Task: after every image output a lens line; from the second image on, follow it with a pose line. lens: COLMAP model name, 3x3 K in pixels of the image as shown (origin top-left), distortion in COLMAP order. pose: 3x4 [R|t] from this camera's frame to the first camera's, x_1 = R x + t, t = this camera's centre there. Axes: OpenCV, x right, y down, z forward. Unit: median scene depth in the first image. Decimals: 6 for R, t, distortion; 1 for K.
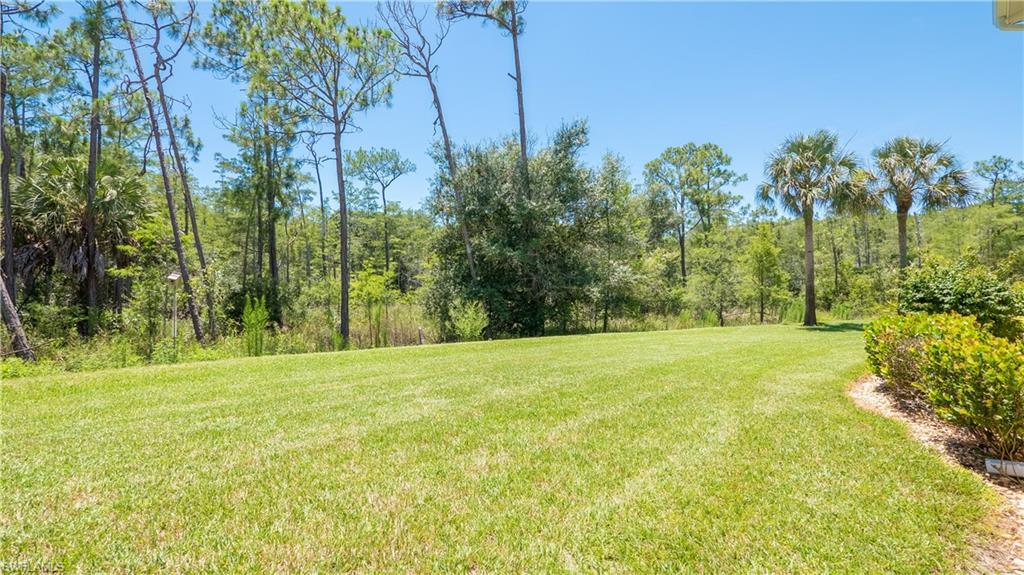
lens RADIAL K [[429.7, 0, 514.8], [0, 429.7, 285.8], [0, 0, 1]] dist [-0.019024, -0.000179]
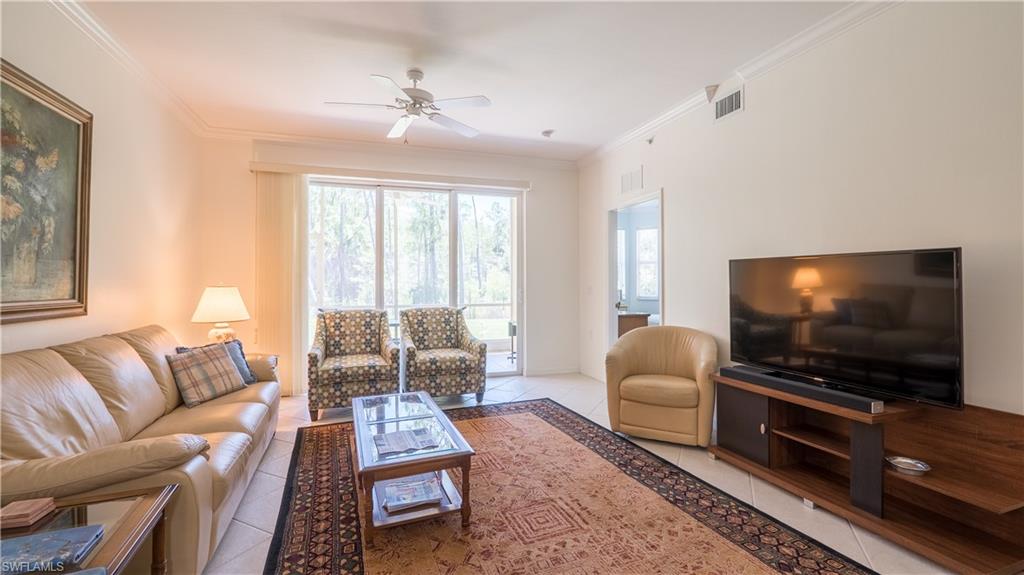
lens RADIAL K [[429.7, 0, 507.7], [0, 429.7, 281.6], [0, 0, 1]] dist [-0.019024, -0.000179]
pose [[0.912885, -0.013503, -0.407993, 0.379689], [0.015339, 0.999882, 0.001227, -0.009527], [0.407928, -0.007378, 0.912984, -0.379092]]
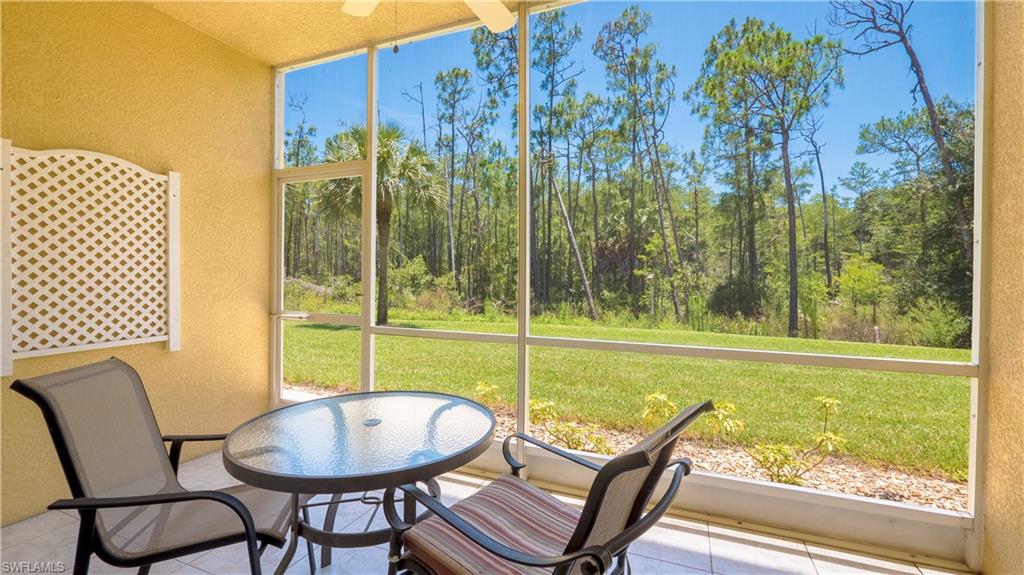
lens RADIAL K [[429.7, 0, 509.0], [0, 429.7, 283.7], [0, 0, 1]] dist [-0.019024, -0.000179]
pose [[0.423276, 0.005258, -0.905986, 0.241486], [0.005065, 0.999954, 0.008169, -0.002865], [0.905987, -0.008047, 0.423229, -0.099413]]
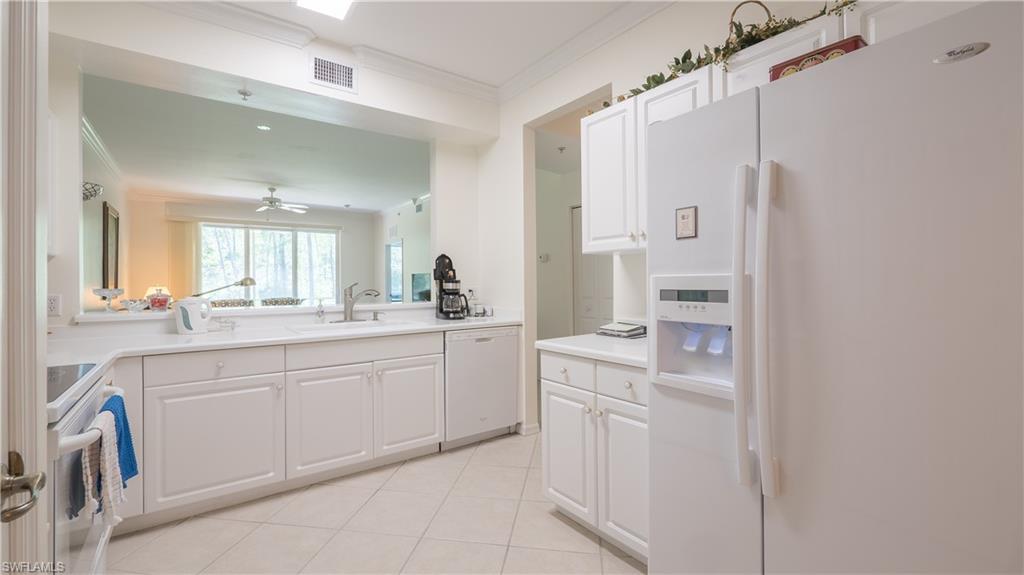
lens RADIAL K [[429.7, 0, 501.0], [0, 429.7, 282.0], [0, 0, 1]] dist [-0.019024, -0.000179]
pose [[0.992426, -0.017958, -0.121523, 0.498090], [0.018781, 0.999808, 0.005630, -0.010191], [0.121398, -0.007869, 0.992573, -0.552019]]
